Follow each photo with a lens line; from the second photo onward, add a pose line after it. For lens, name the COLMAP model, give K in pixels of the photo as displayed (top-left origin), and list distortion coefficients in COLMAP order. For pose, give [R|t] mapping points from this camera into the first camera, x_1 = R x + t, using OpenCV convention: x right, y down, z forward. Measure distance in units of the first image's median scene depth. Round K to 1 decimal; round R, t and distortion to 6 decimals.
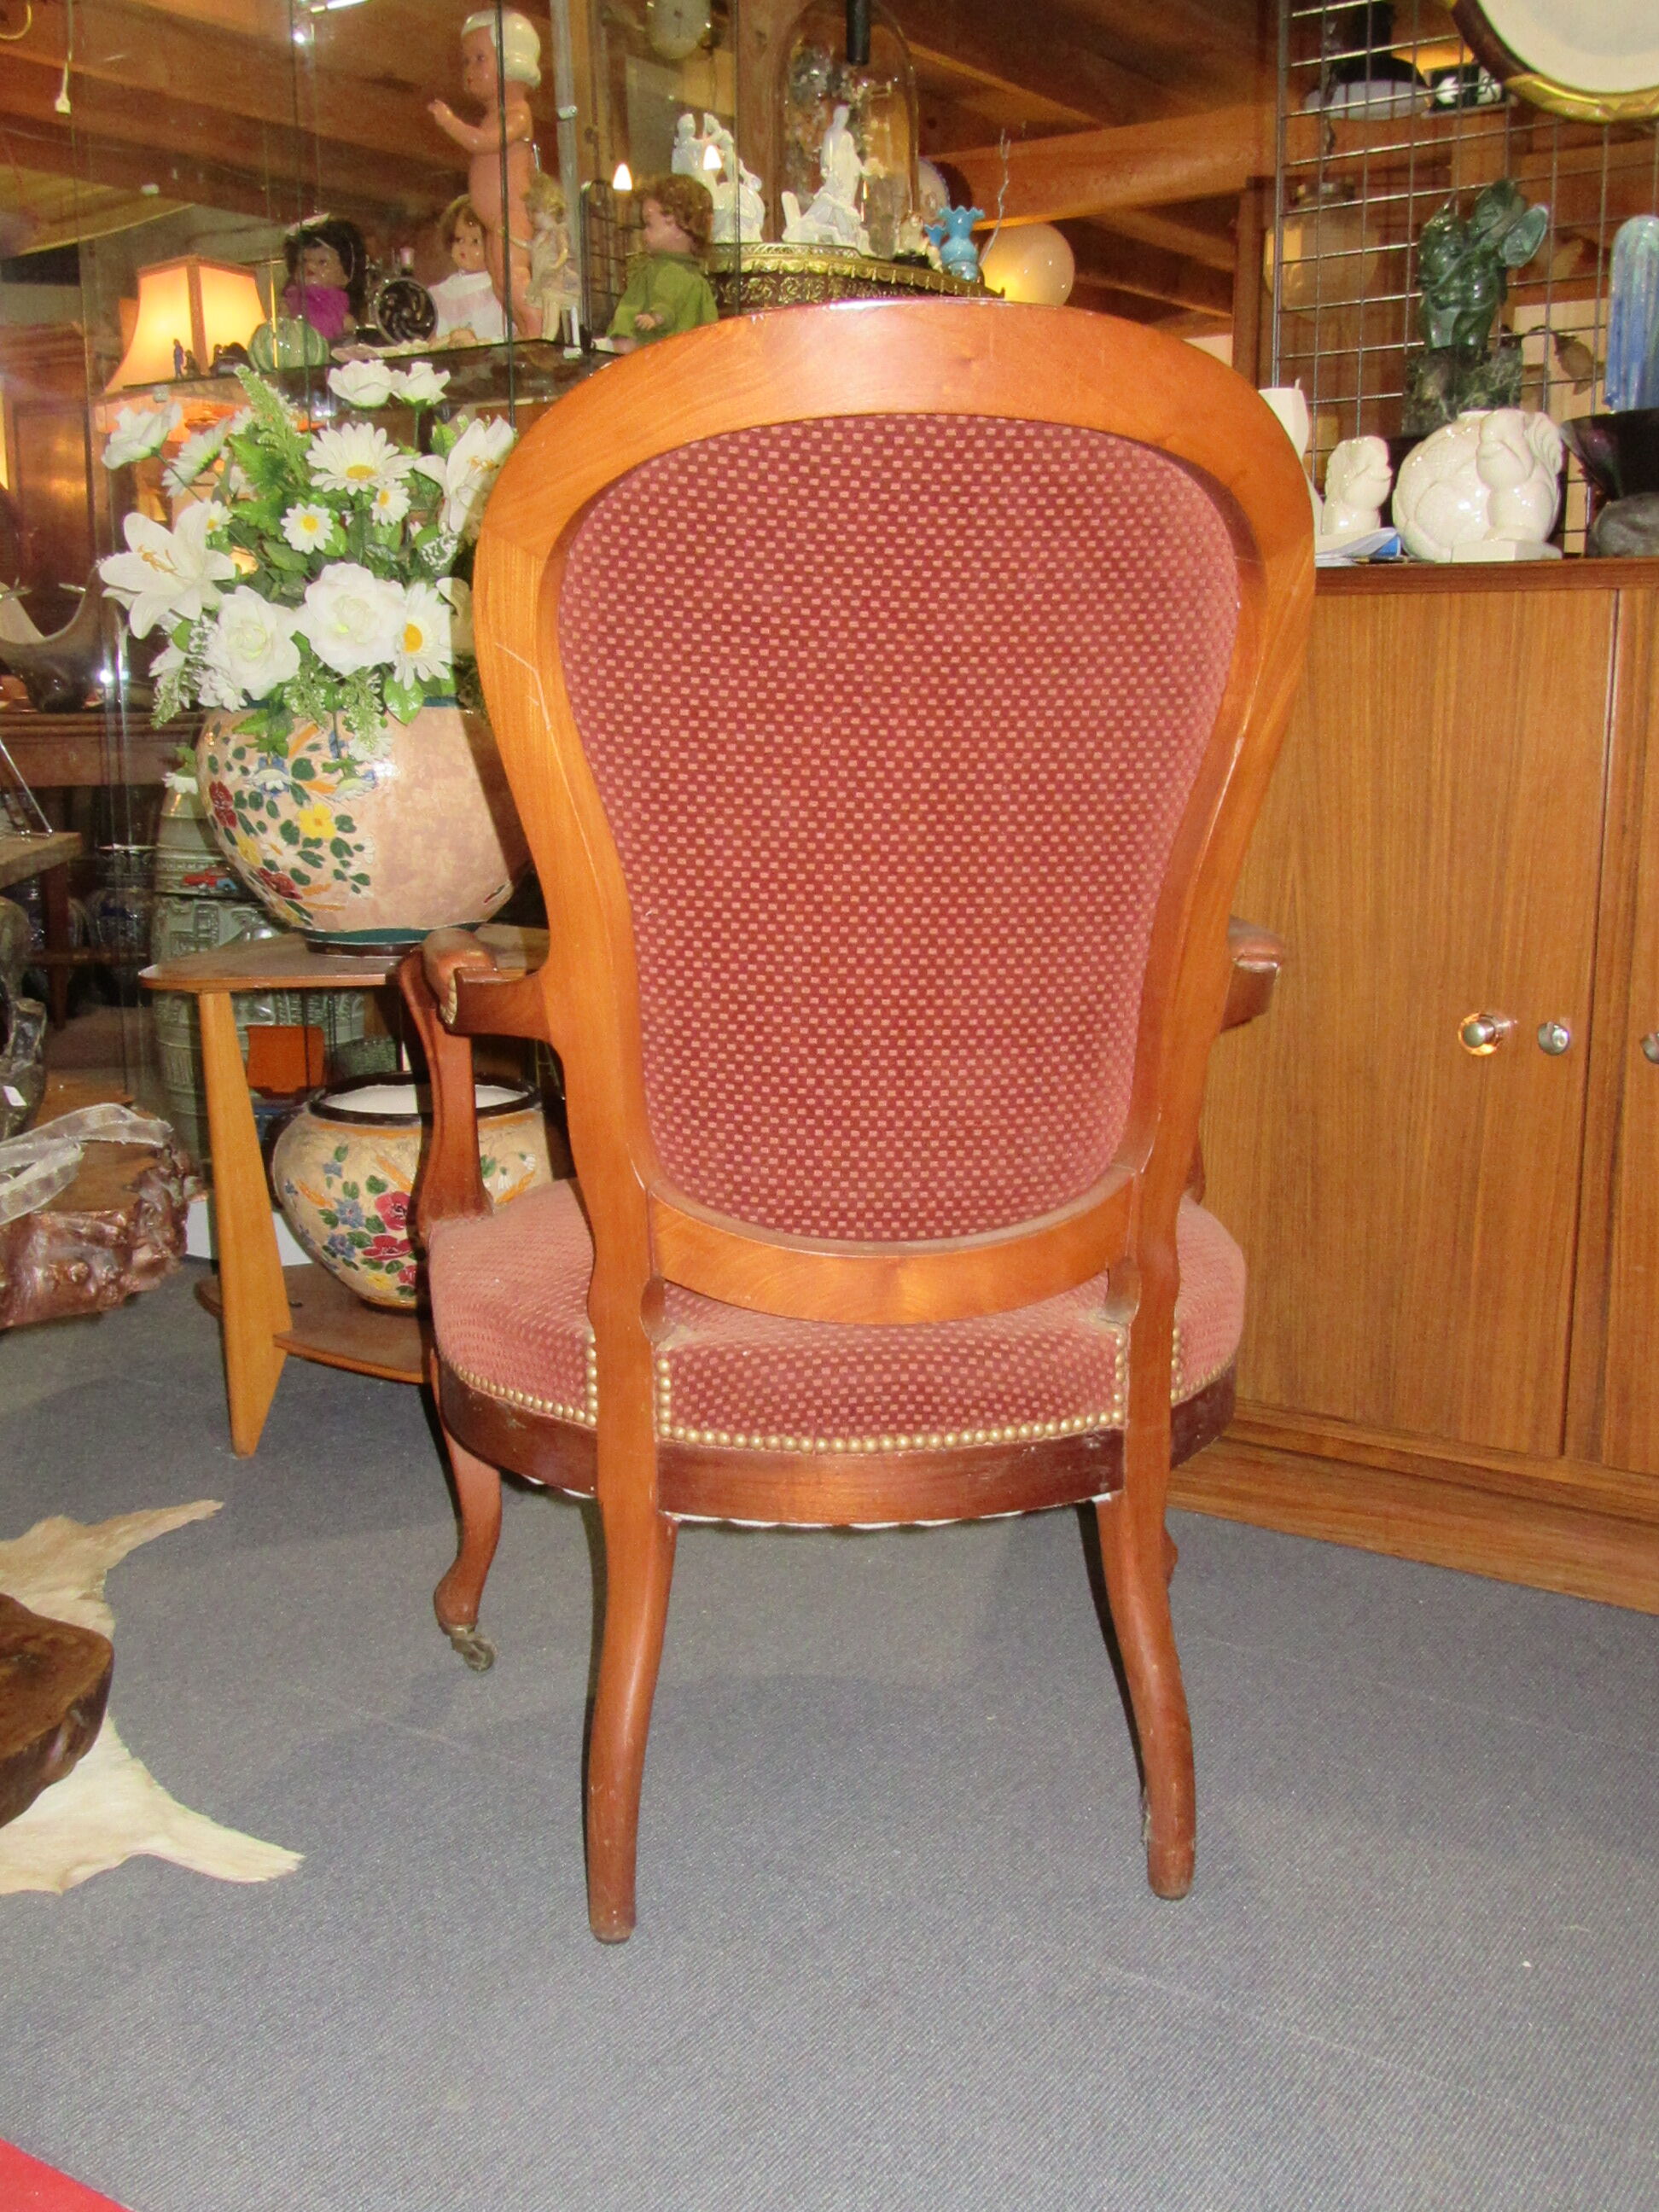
lens RADIAL K [[2280.1, 0, 829.5], [0, 2280.1, 1106.0], [0, 0, 1]] dist [-0.013960, 0.029730]
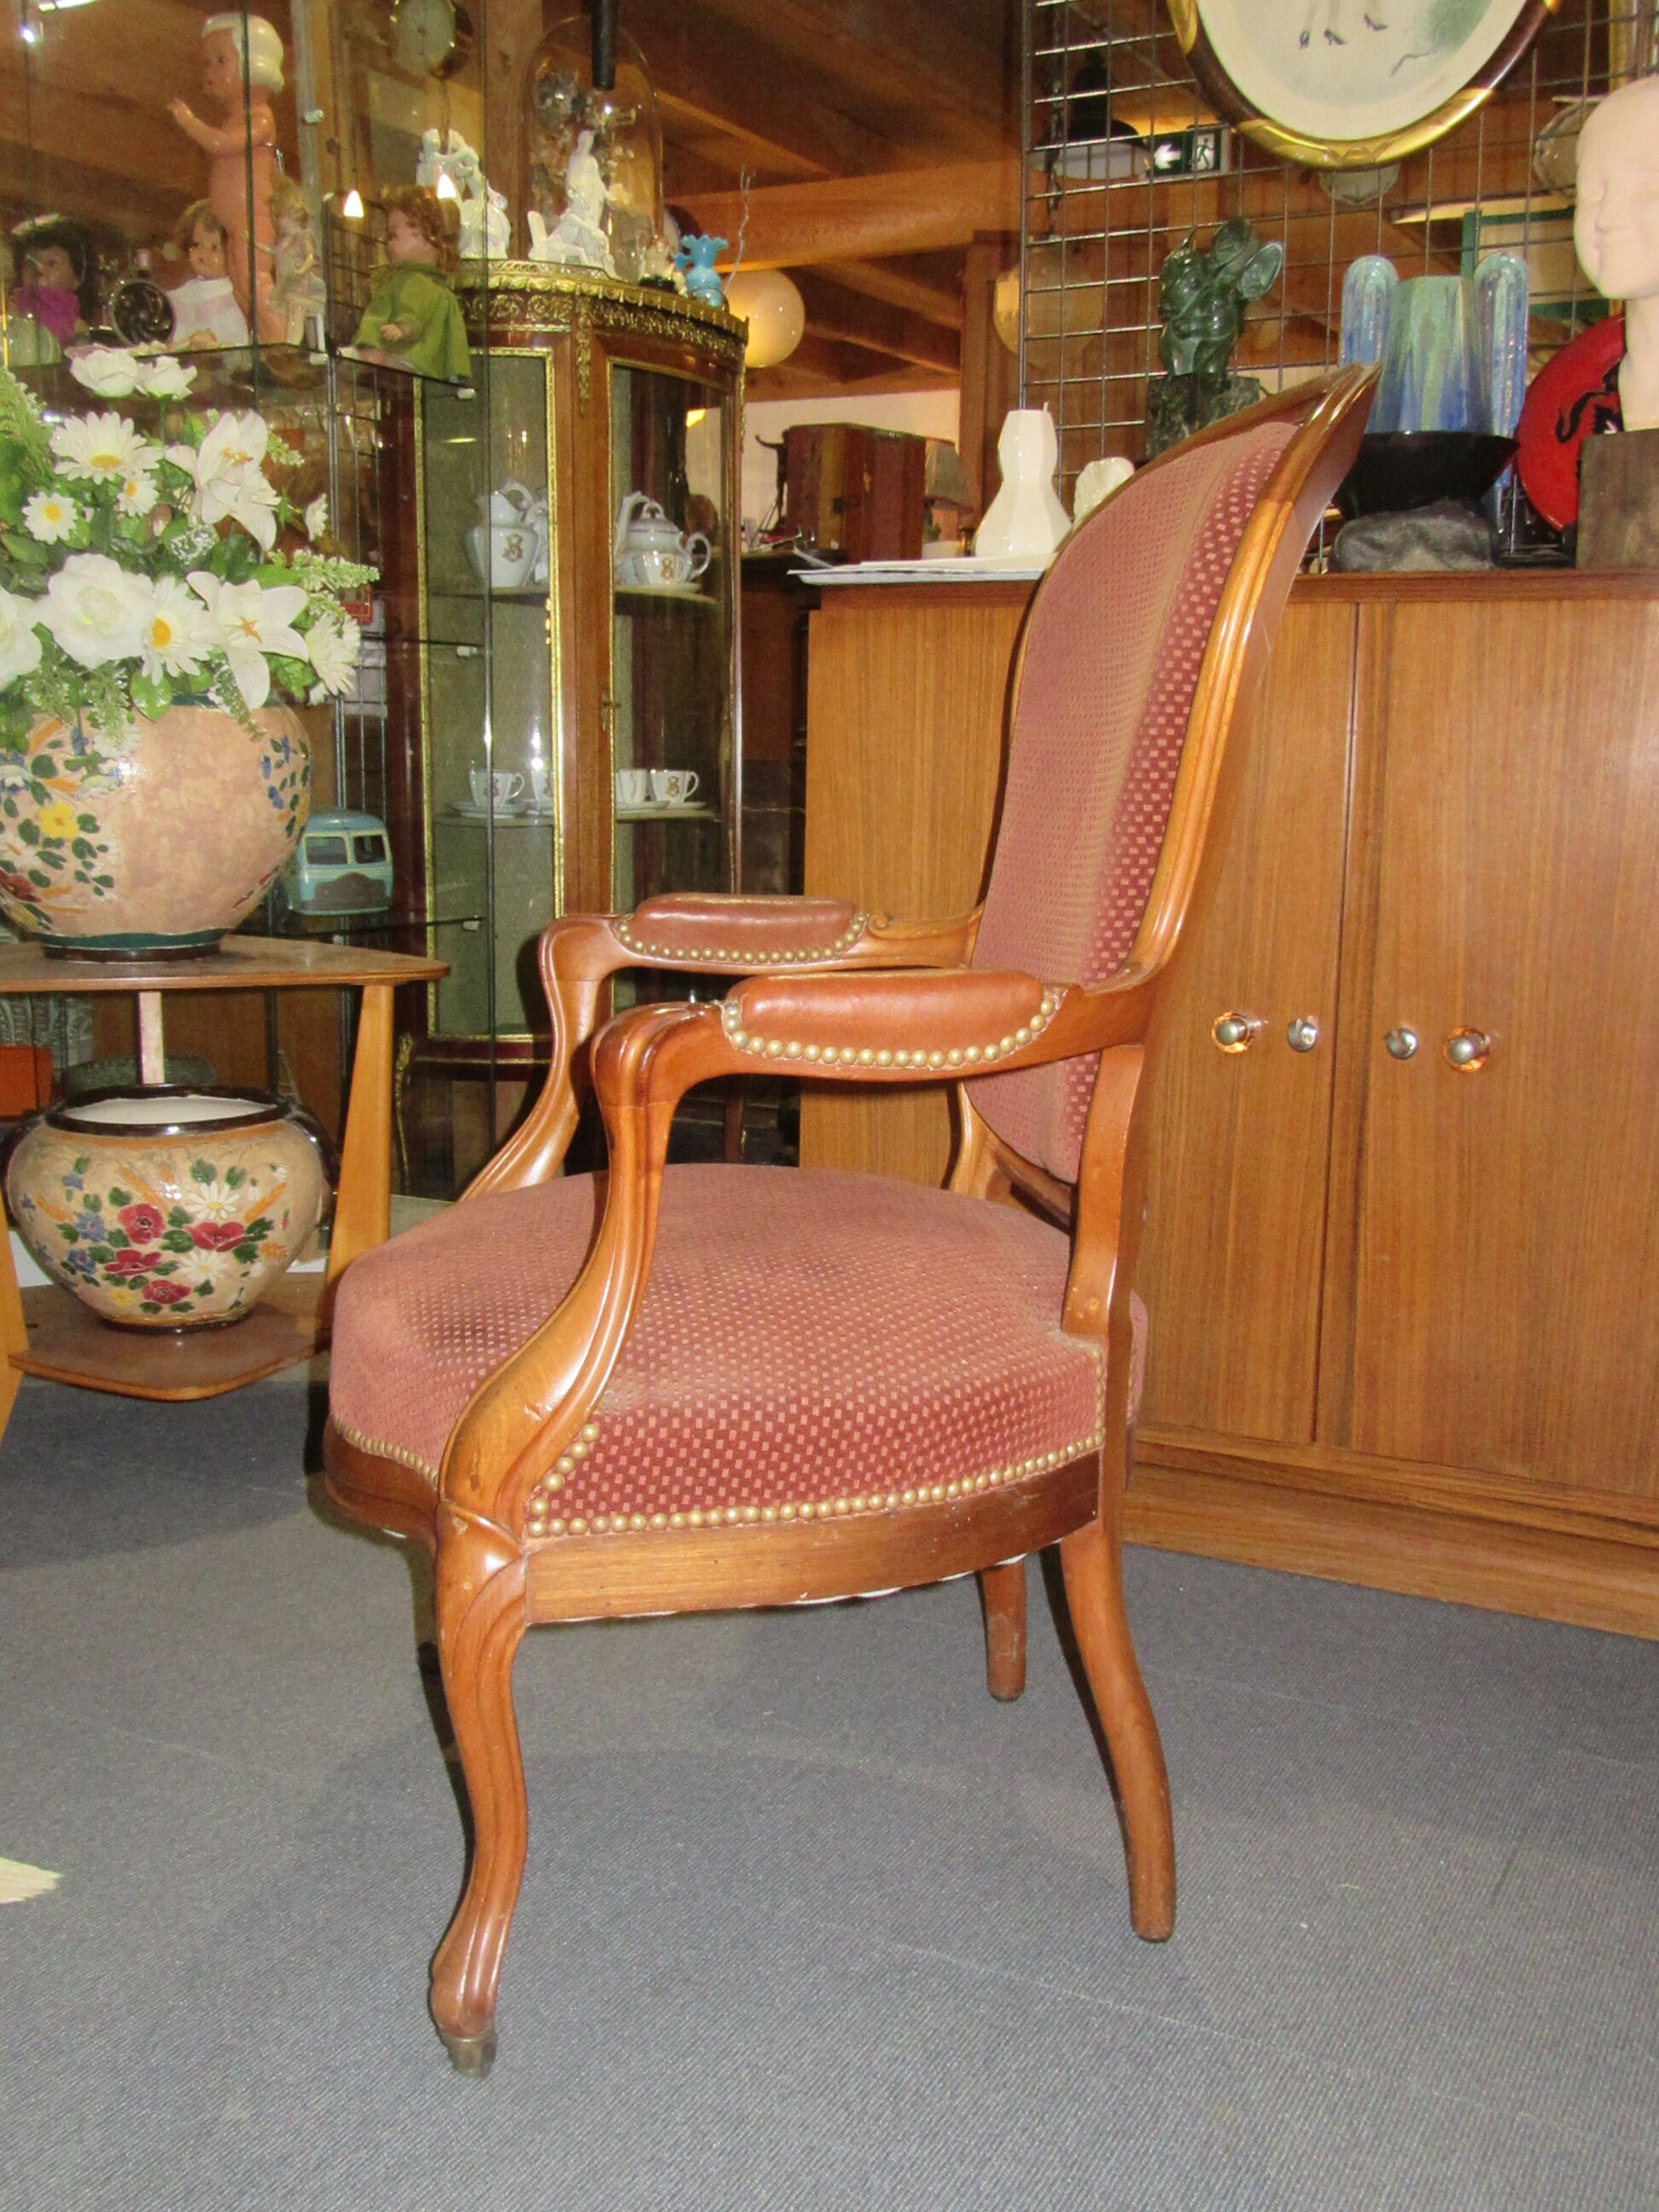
lens RADIAL K [[2280.1, 0, 829.5], [0, 2280.1, 1106.0], [0, 0, 1]] dist [-0.013960, 0.029730]
pose [[0.992590, -0.004068, 0.121442, -0.017129], [0.006876, 0.999719, -0.022705, 0.020405], [-0.121315, 0.023371, 0.992339, 0.001512]]
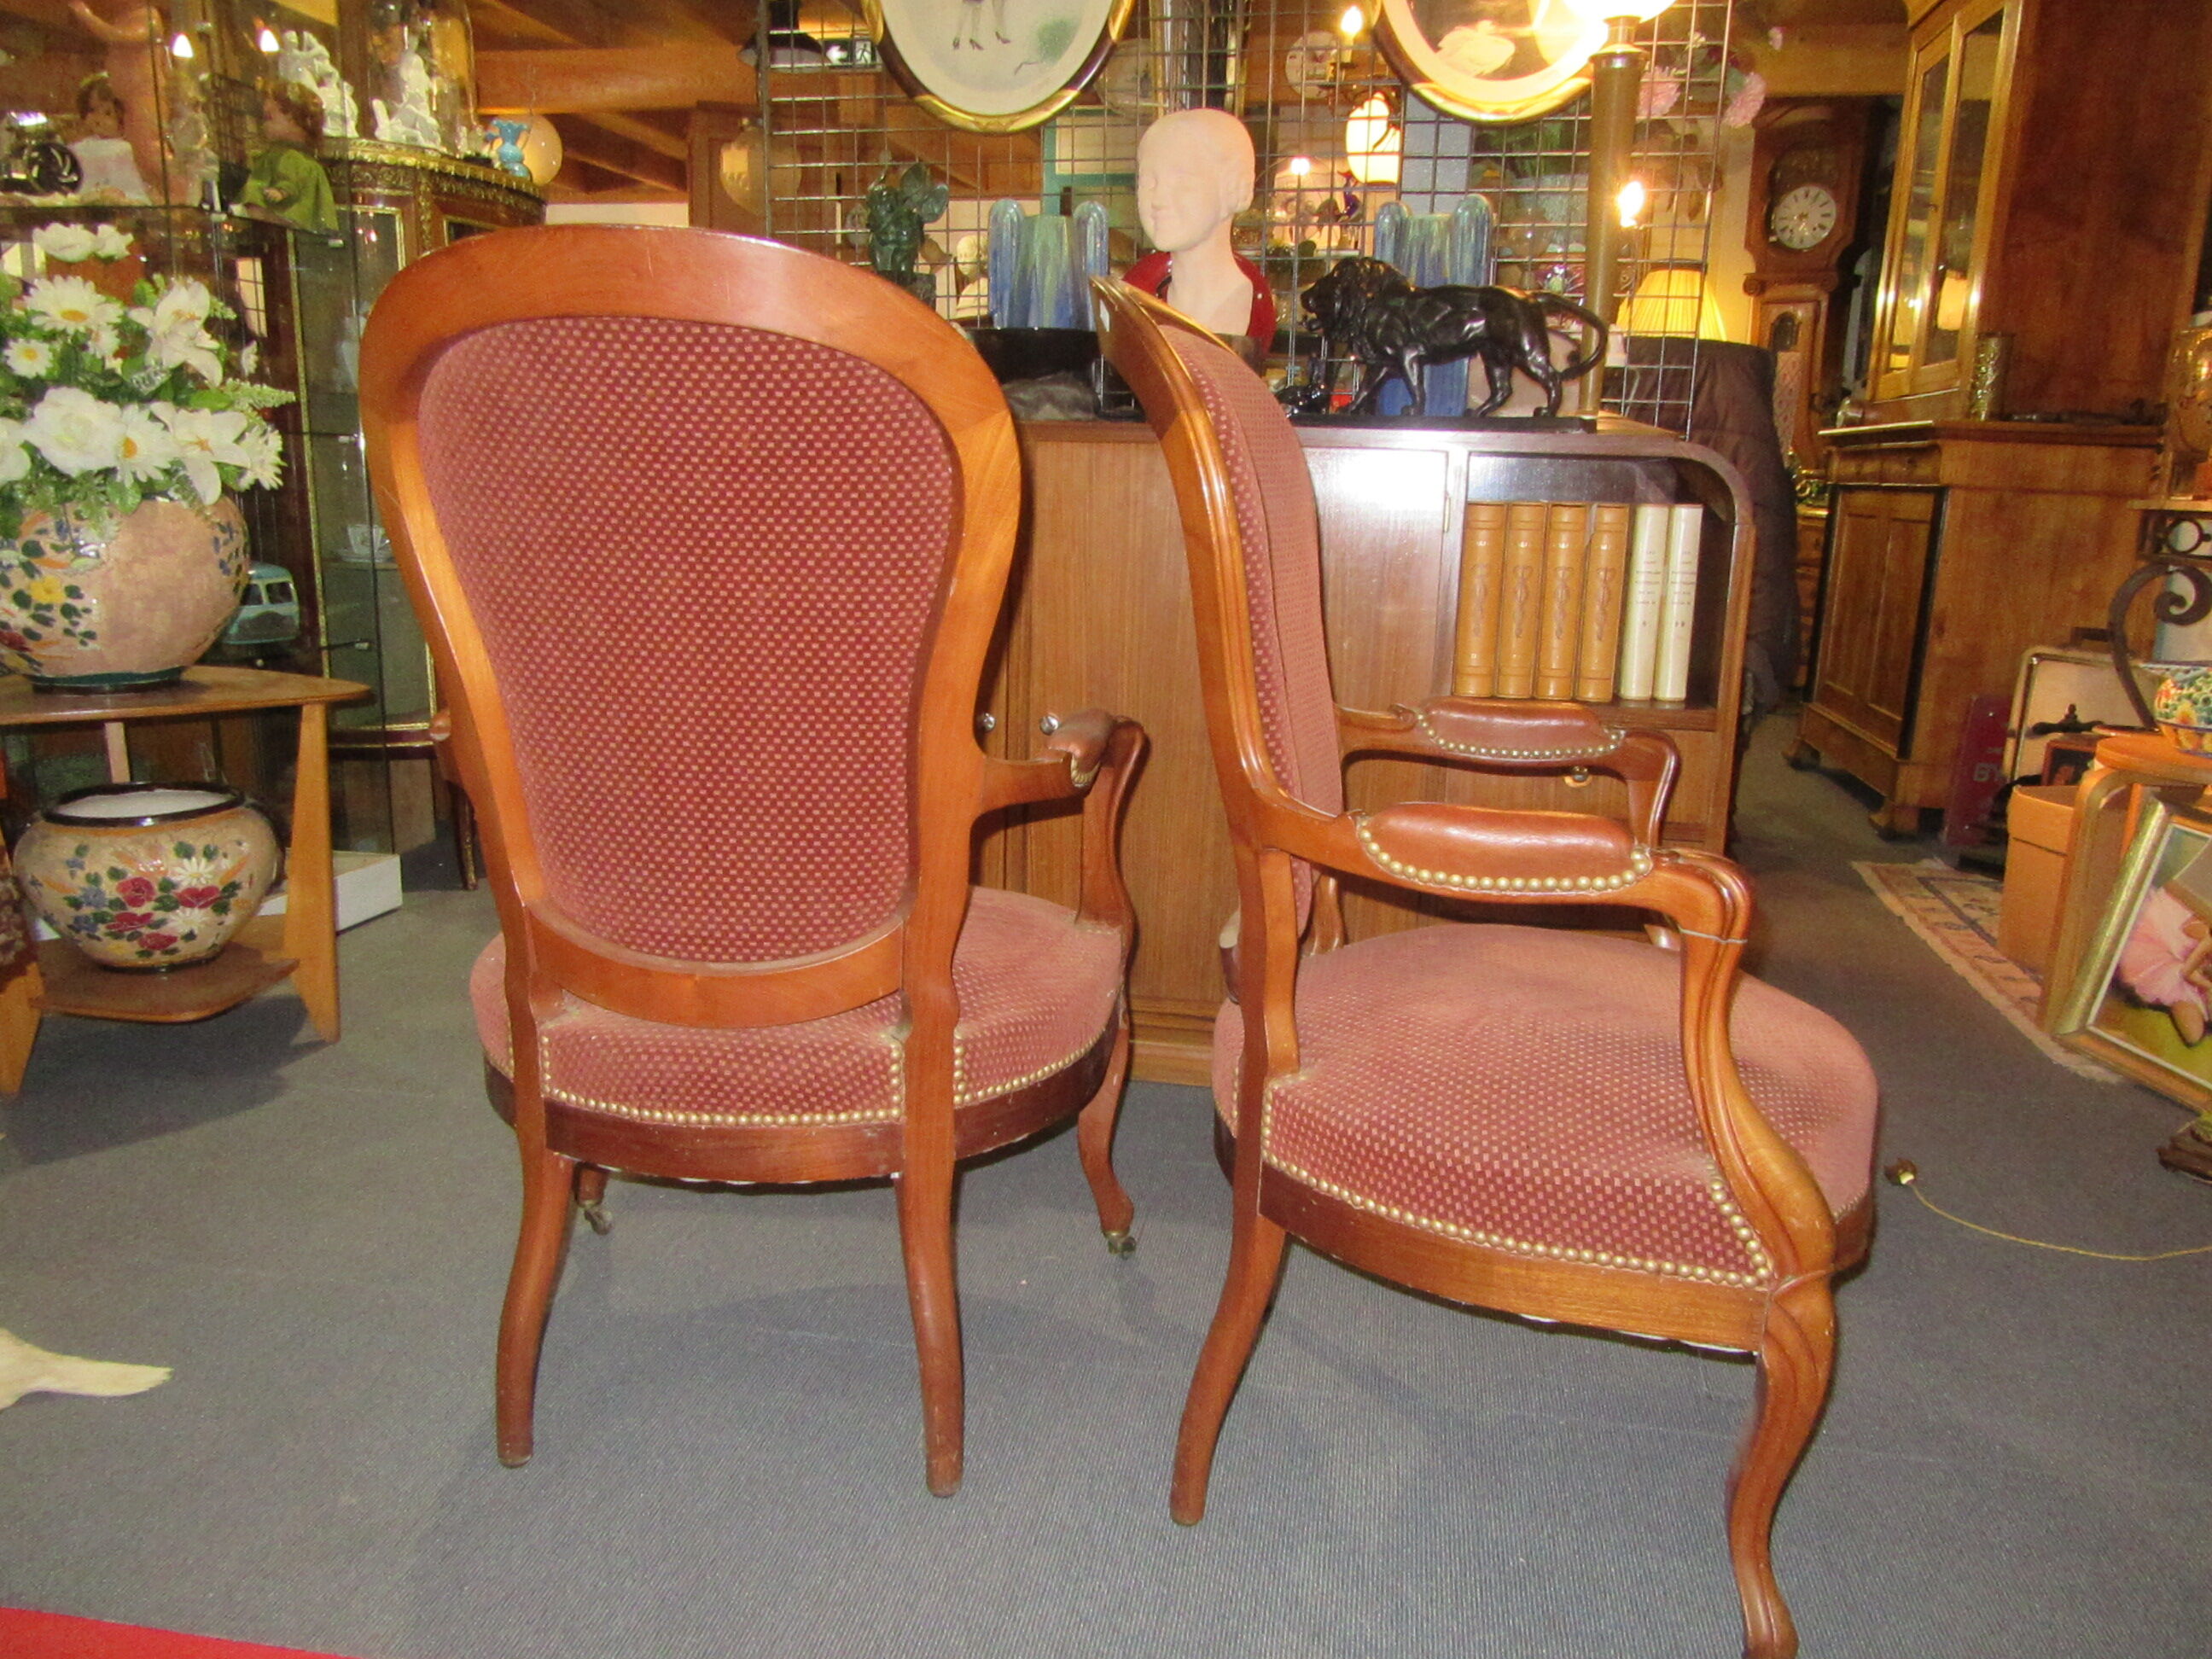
lens RADIAL K [[1676.7, 0, 1106.0], [0, 1676.7, 829.5], [0, 0, 1]] dist [-0.011137, 0.010886]
pose [[0.910980, -0.064026, 0.407451, -0.075466], [0.048831, 0.997672, 0.047597, -0.007970], [-0.409550, -0.023464, 0.911986, -0.088365]]
